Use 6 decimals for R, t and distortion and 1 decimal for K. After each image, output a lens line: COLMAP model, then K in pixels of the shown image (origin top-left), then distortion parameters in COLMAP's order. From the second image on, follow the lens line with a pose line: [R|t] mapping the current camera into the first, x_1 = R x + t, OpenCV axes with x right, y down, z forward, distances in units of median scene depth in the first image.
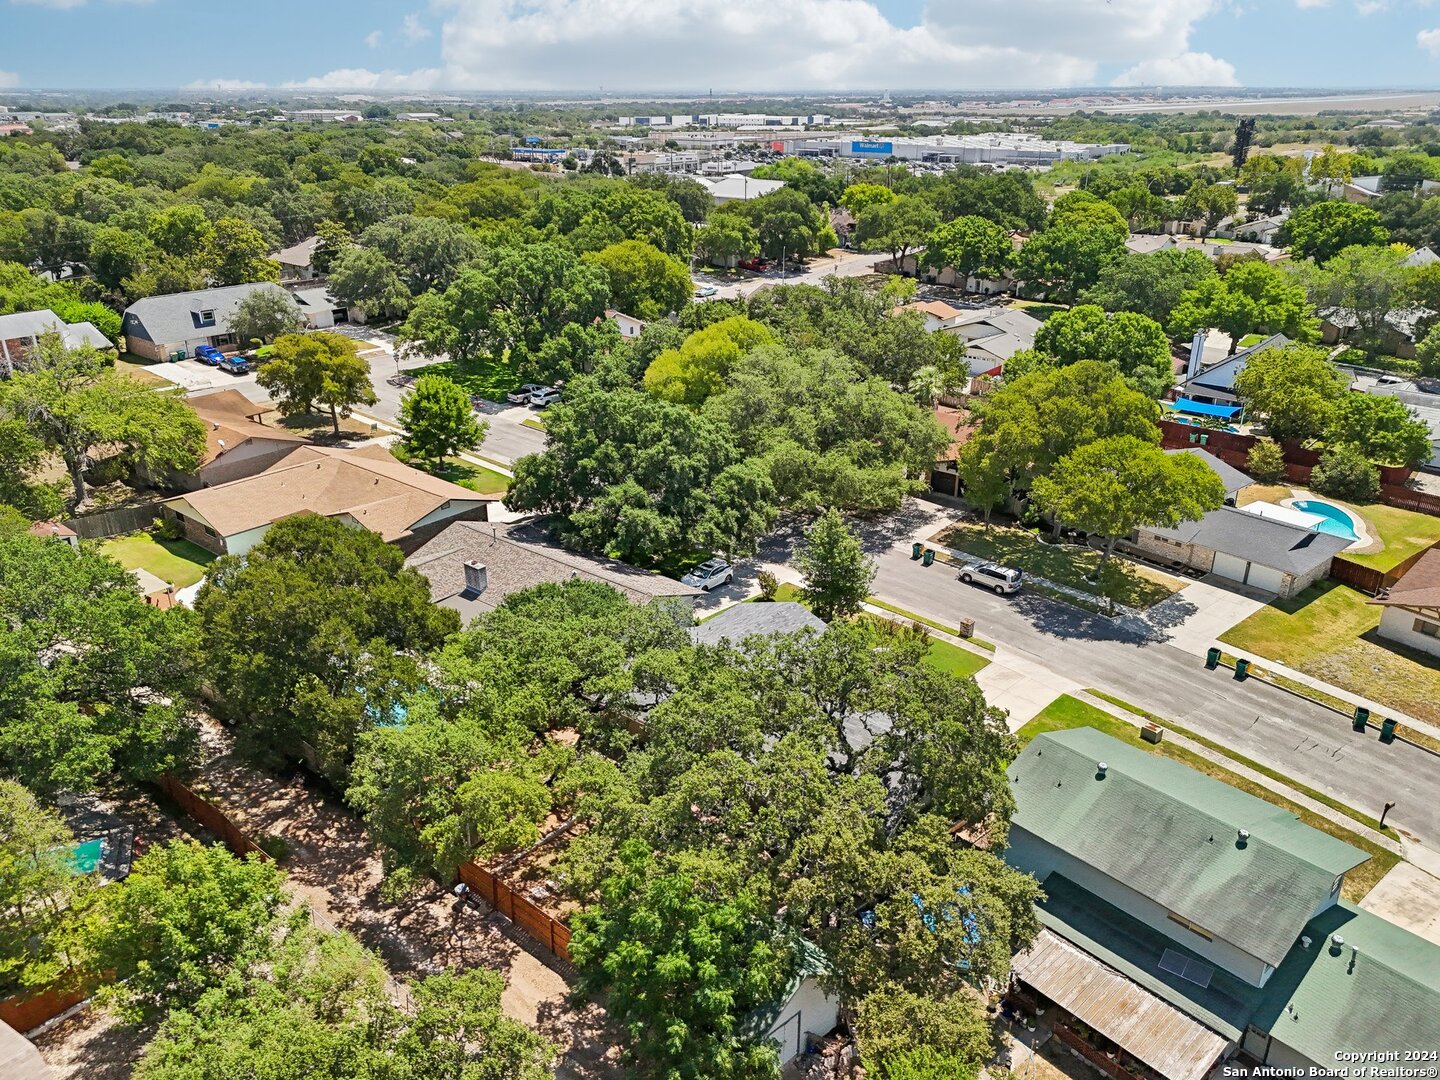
lens RADIAL K [[1068.7, 0, 720.0], [0, 1068.7, 540.0], [0, 0, 1]] dist [0.071007, -0.067605]
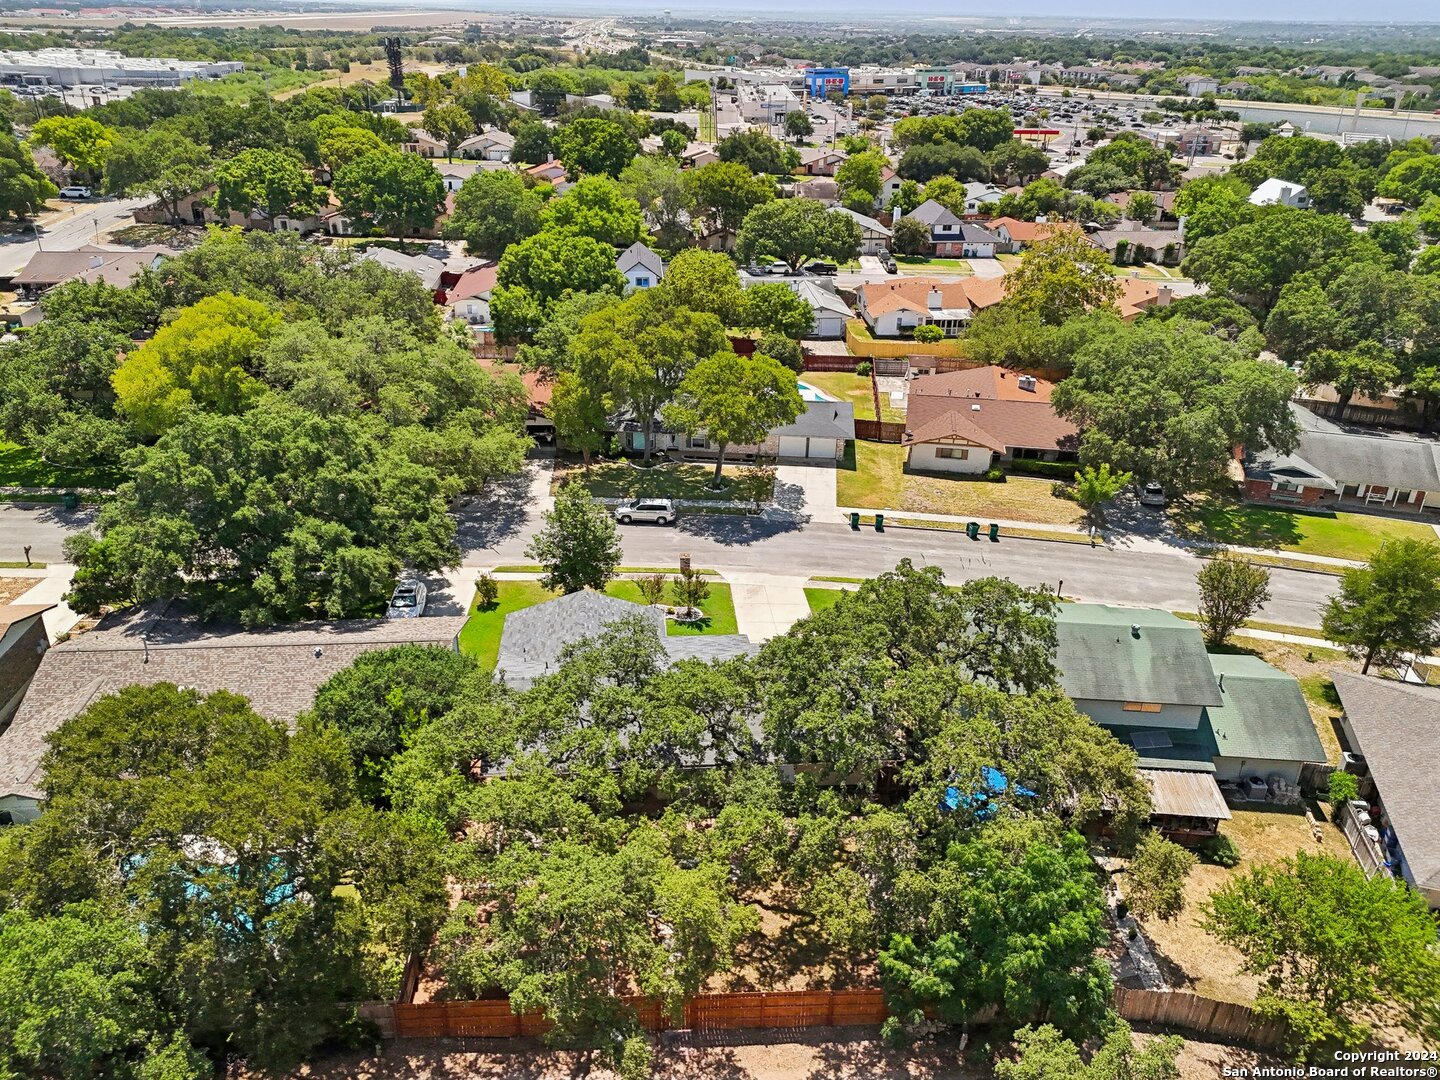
lens RADIAL K [[1068.7, 0, 720.0], [0, 1068.7, 540.0], [0, 0, 1]] dist [0.071007, -0.067605]
pose [[0.716579, -0.297349, 0.630950, -0.384524], [0.254673, 0.953665, 0.160200, -0.093917], [-0.649350, 0.045890, 0.759104, 0.204788]]
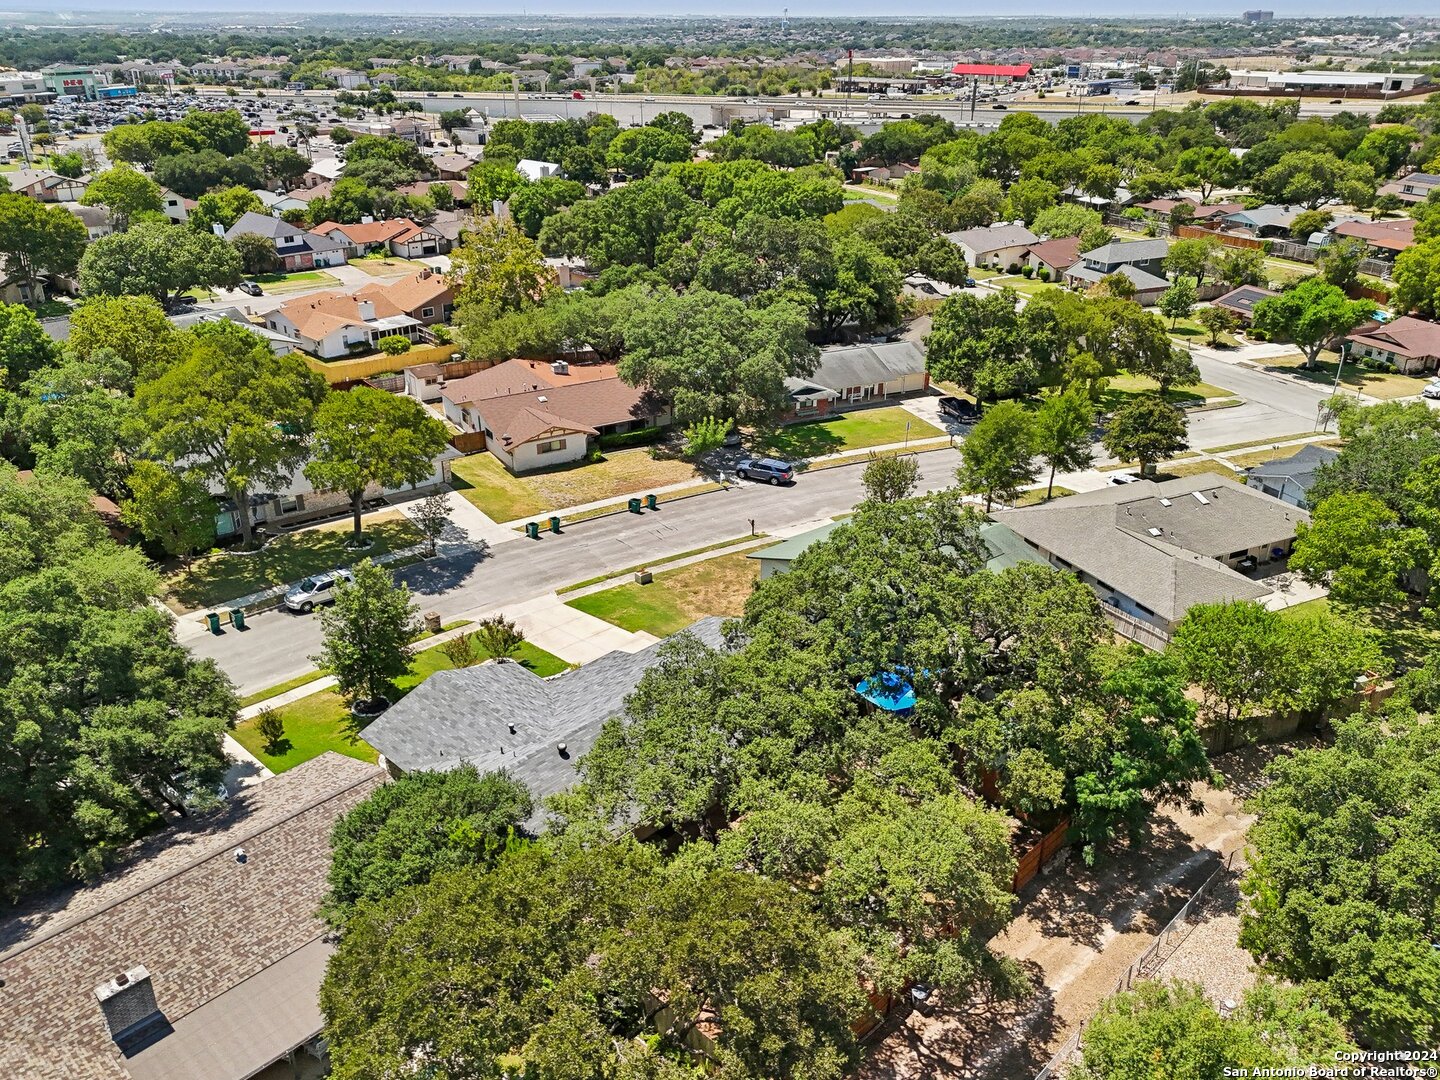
lens RADIAL K [[1110.5, 0, 720.0], [0, 1110.5, 540.0], [0, 0, 1]] dist [0.100791, -0.109463]
pose [[0.073961, -0.423582, 0.902833, -0.583869], [0.384604, 0.847394, 0.366065, -0.232659], [-0.920114, 0.320159, 0.225585, 0.542971]]
